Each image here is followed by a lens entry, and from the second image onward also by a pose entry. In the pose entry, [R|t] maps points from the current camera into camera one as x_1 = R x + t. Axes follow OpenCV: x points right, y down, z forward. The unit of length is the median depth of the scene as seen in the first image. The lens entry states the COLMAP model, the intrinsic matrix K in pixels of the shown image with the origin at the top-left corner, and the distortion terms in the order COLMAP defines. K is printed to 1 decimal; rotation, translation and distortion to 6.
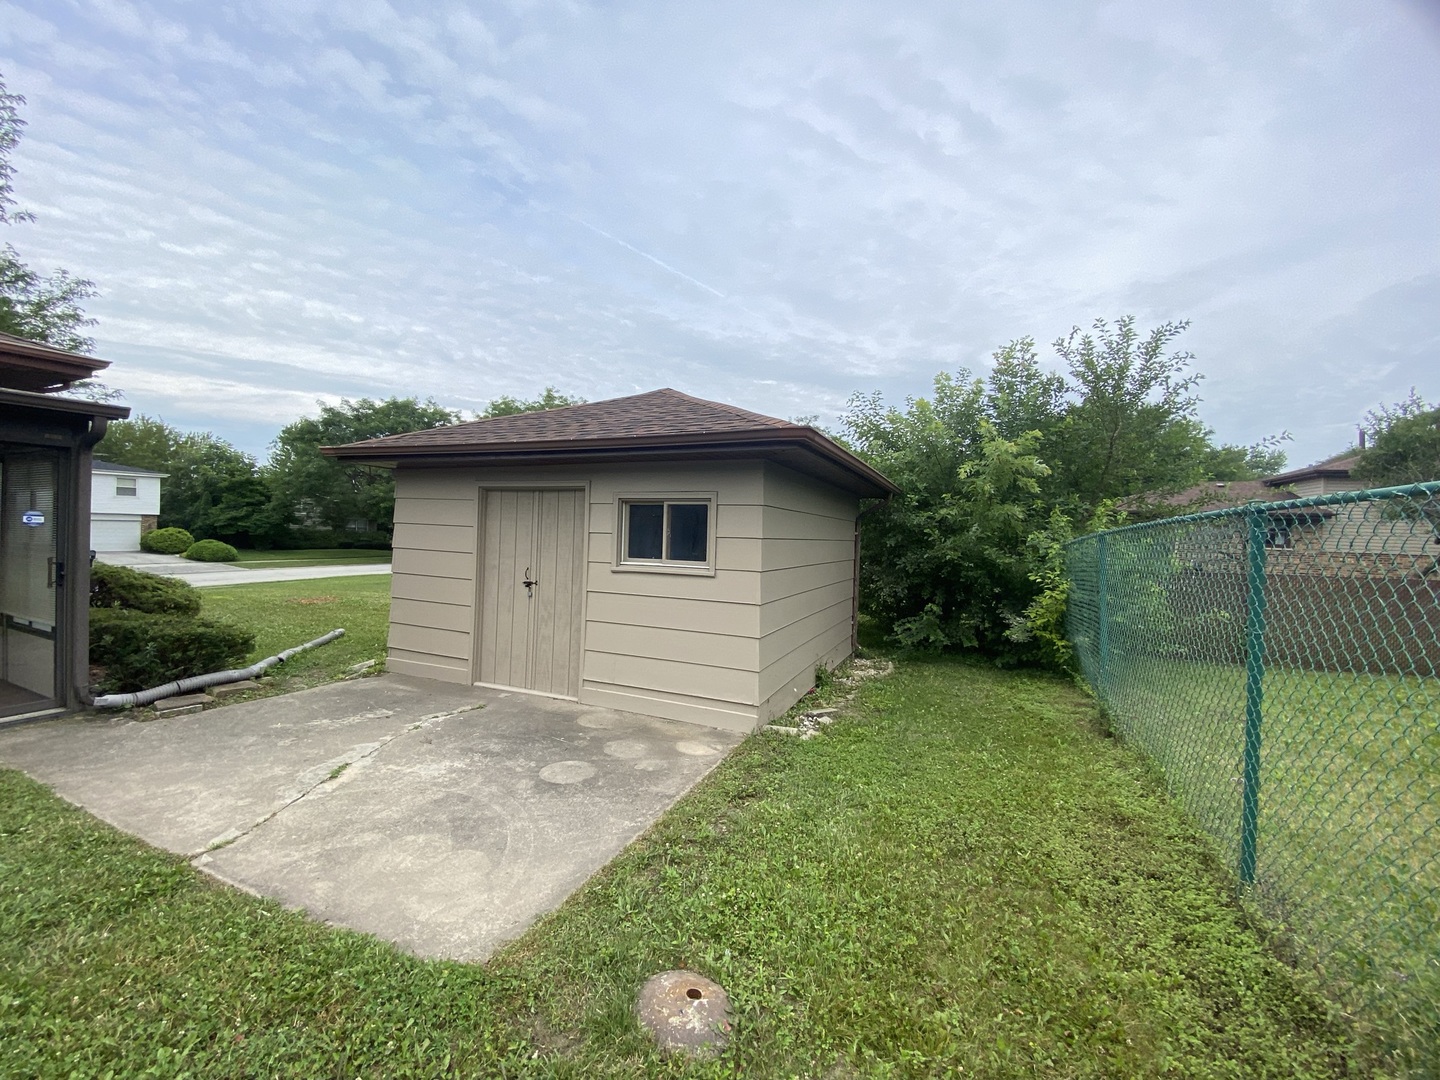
lens RADIAL K [[587.6, 0, 711.9], [0, 587.6, 536.2], [0, 0, 1]] dist [0.022585, -0.022888]
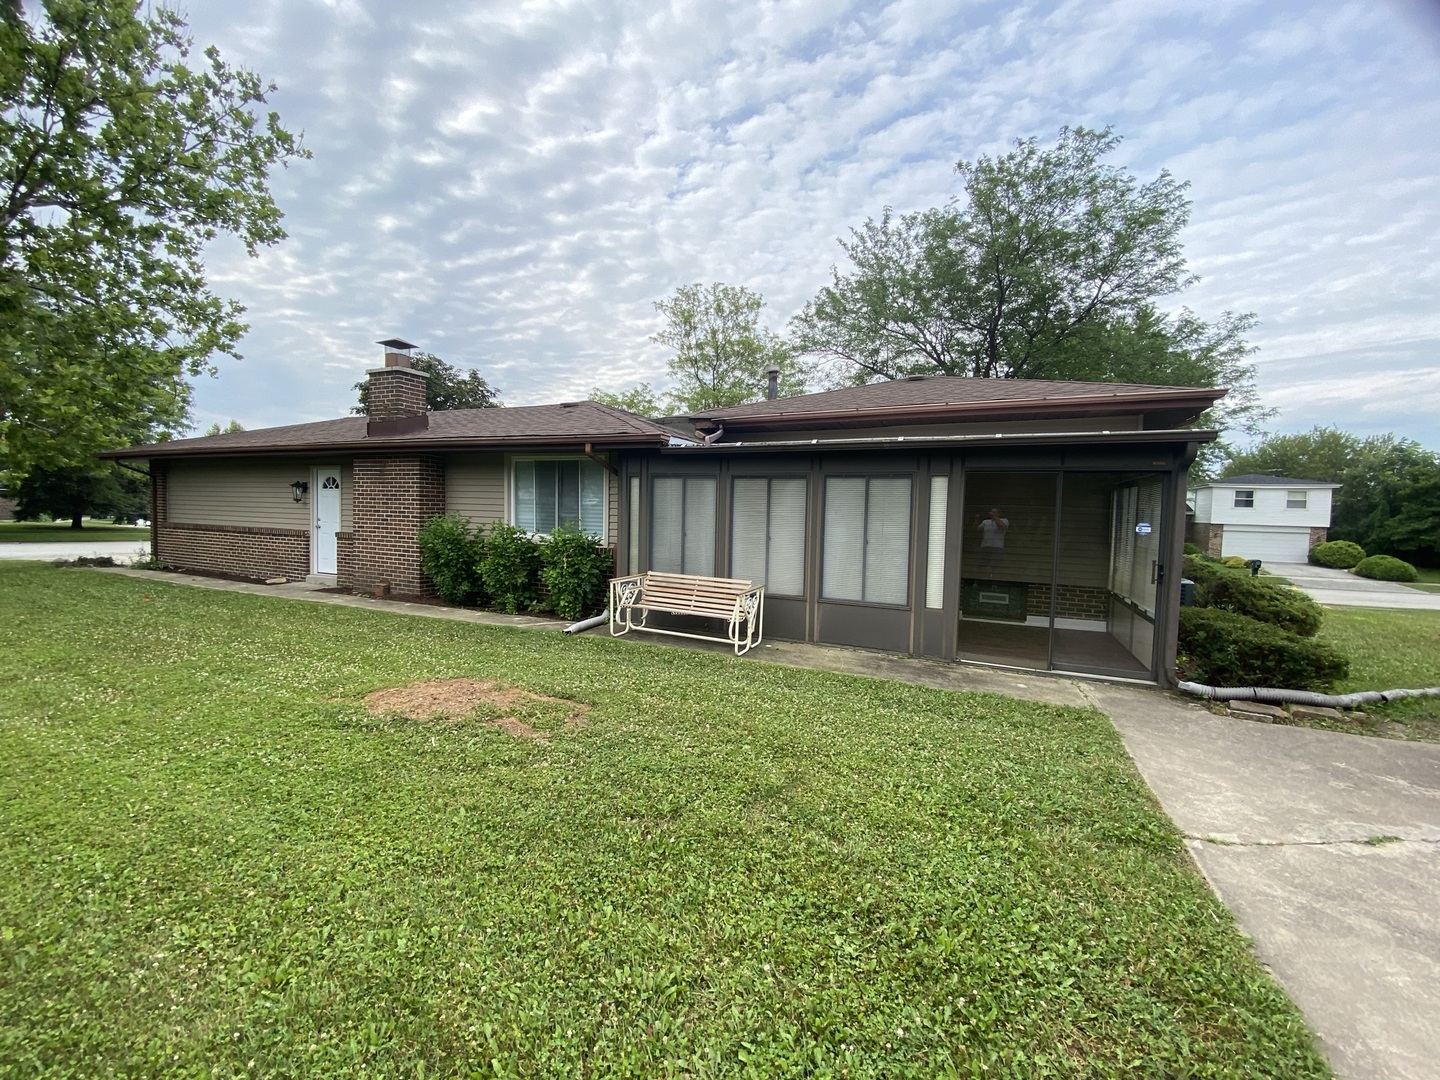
lens RADIAL K [[587.6, 0, 711.9], [0, 587.6, 536.2], [0, 0, 1]] dist [0.022585, -0.022888]
pose [[-0.033504, 0.009367, -0.999395, 0.144724], [-0.032132, 0.999429, 0.010445, 0.002084], [0.998922, 0.032462, -0.033184, 0.078653]]
